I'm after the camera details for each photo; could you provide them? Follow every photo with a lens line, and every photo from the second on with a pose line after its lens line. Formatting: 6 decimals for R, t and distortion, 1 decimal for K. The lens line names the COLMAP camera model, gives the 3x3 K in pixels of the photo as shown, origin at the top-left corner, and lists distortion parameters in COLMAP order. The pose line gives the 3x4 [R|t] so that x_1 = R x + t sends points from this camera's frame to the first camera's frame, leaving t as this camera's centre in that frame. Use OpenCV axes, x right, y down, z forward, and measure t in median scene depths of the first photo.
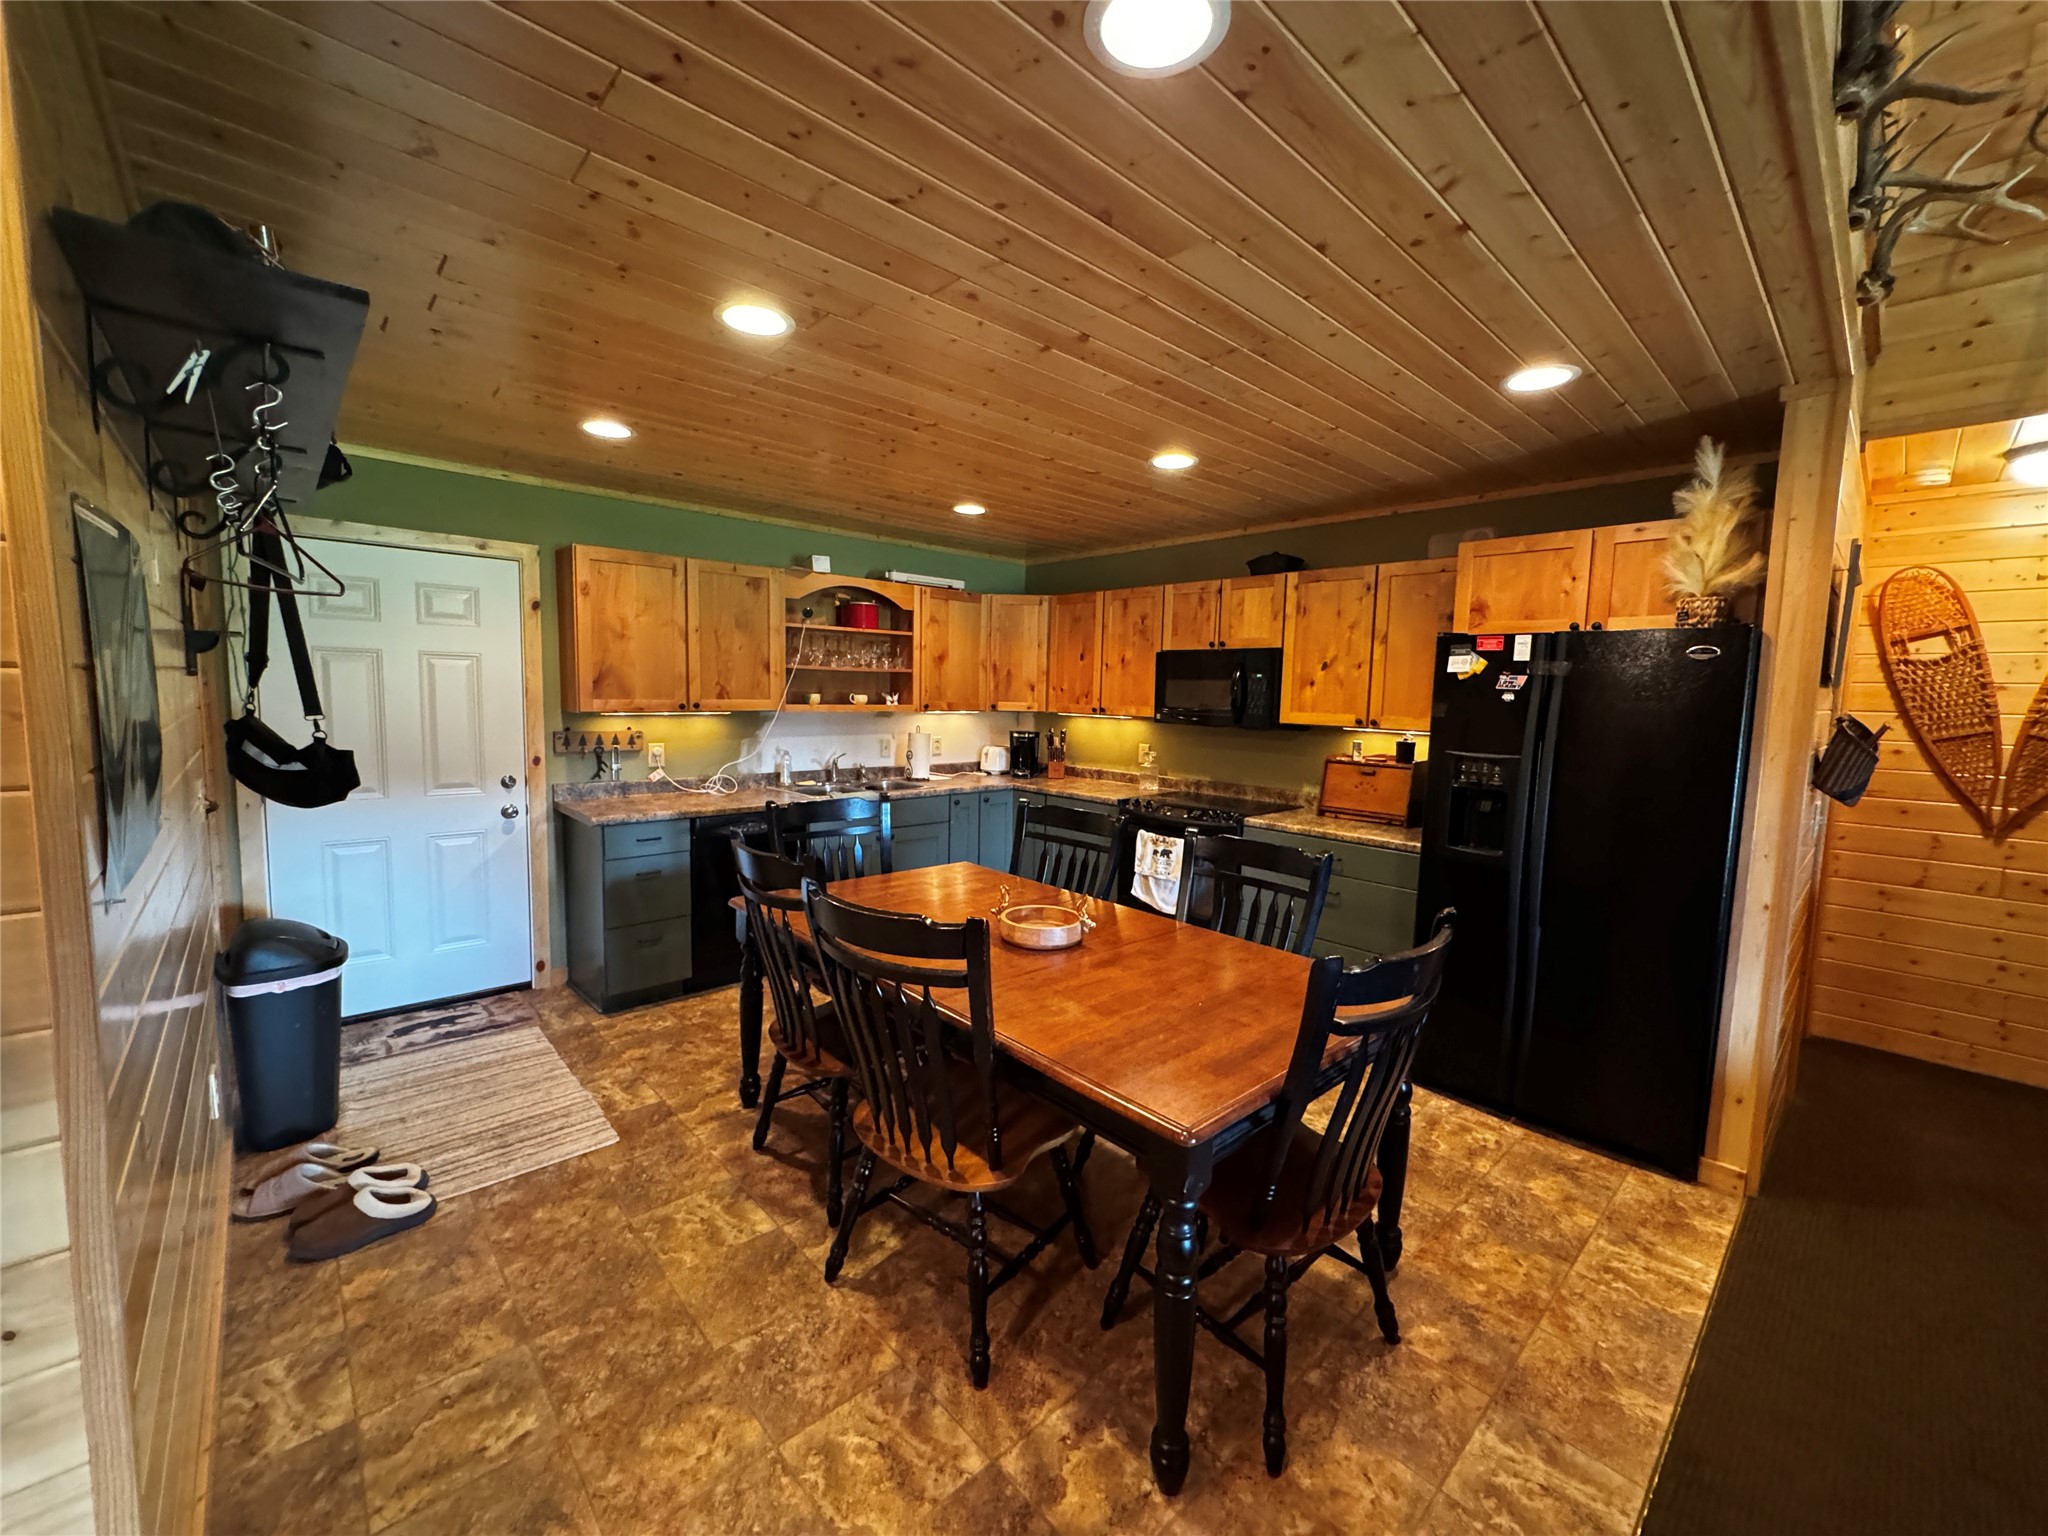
lens RADIAL K [[820.8, 0, 1024.9], [0, 820.8, 771.6], [0, 0, 1]] dist [0.006079, -0.000381]
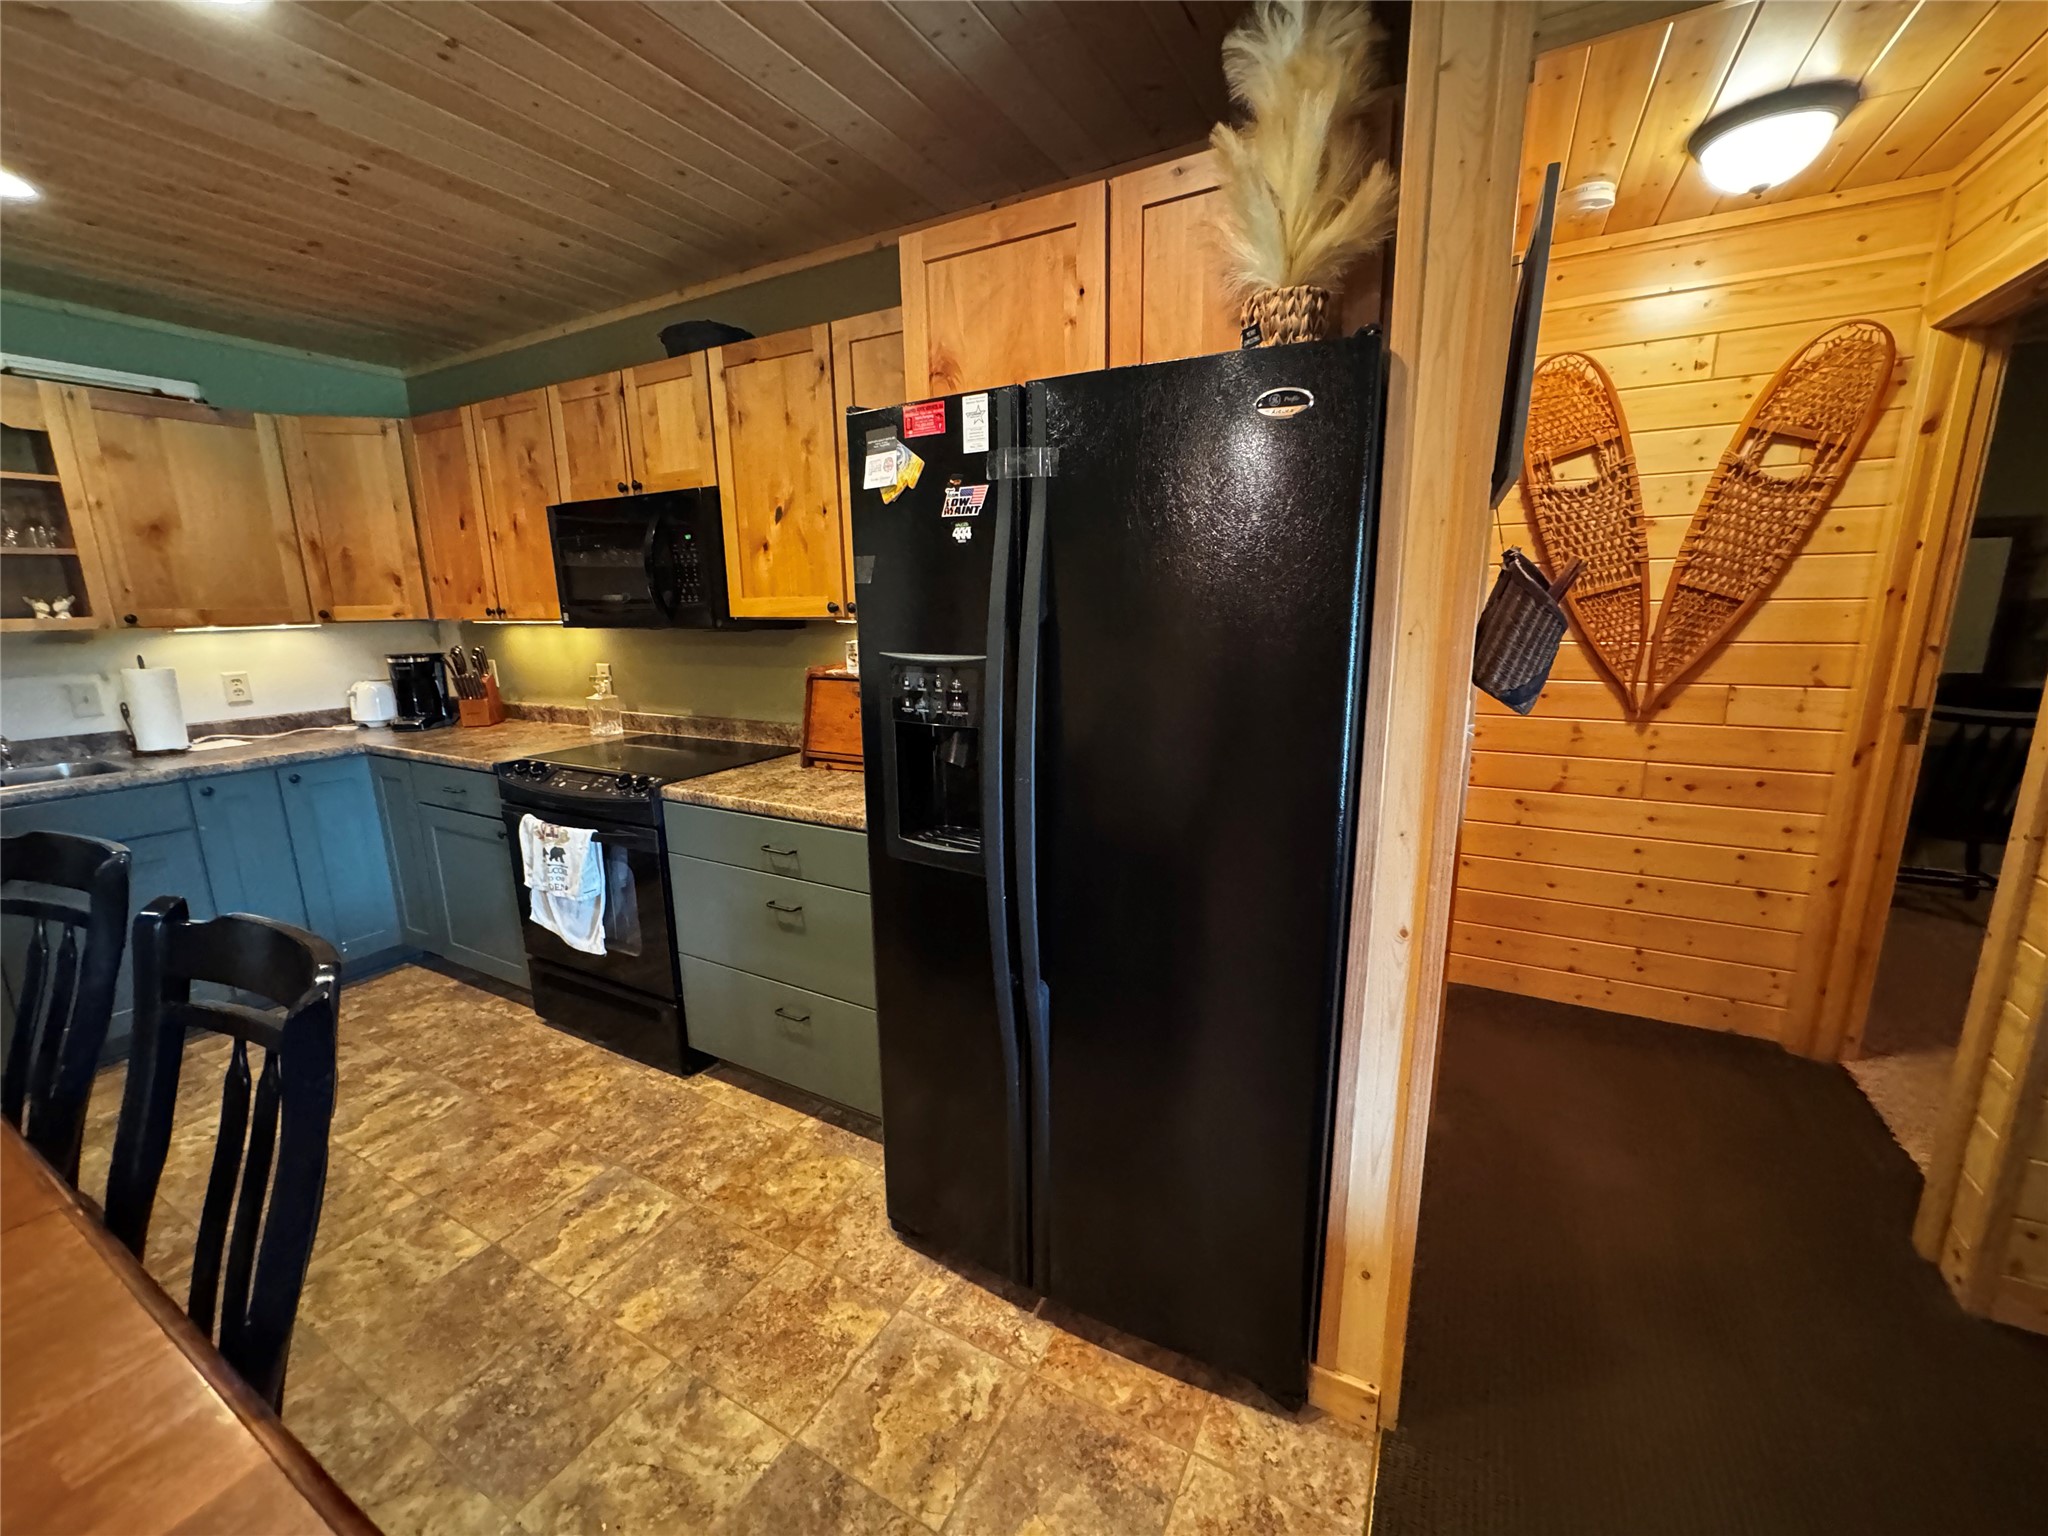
lens RADIAL K [[820.8, 0, 1013.9], [0, 820.8, 772.3], [0, 0, 1]] dist [0.006079, -0.000381]
pose [[0.952460, -0.100365, 0.287659, 0.377631], [0.068278, 0.990483, 0.119507, -0.006005], [-0.296916, -0.094185, 0.950247, 0.423350]]
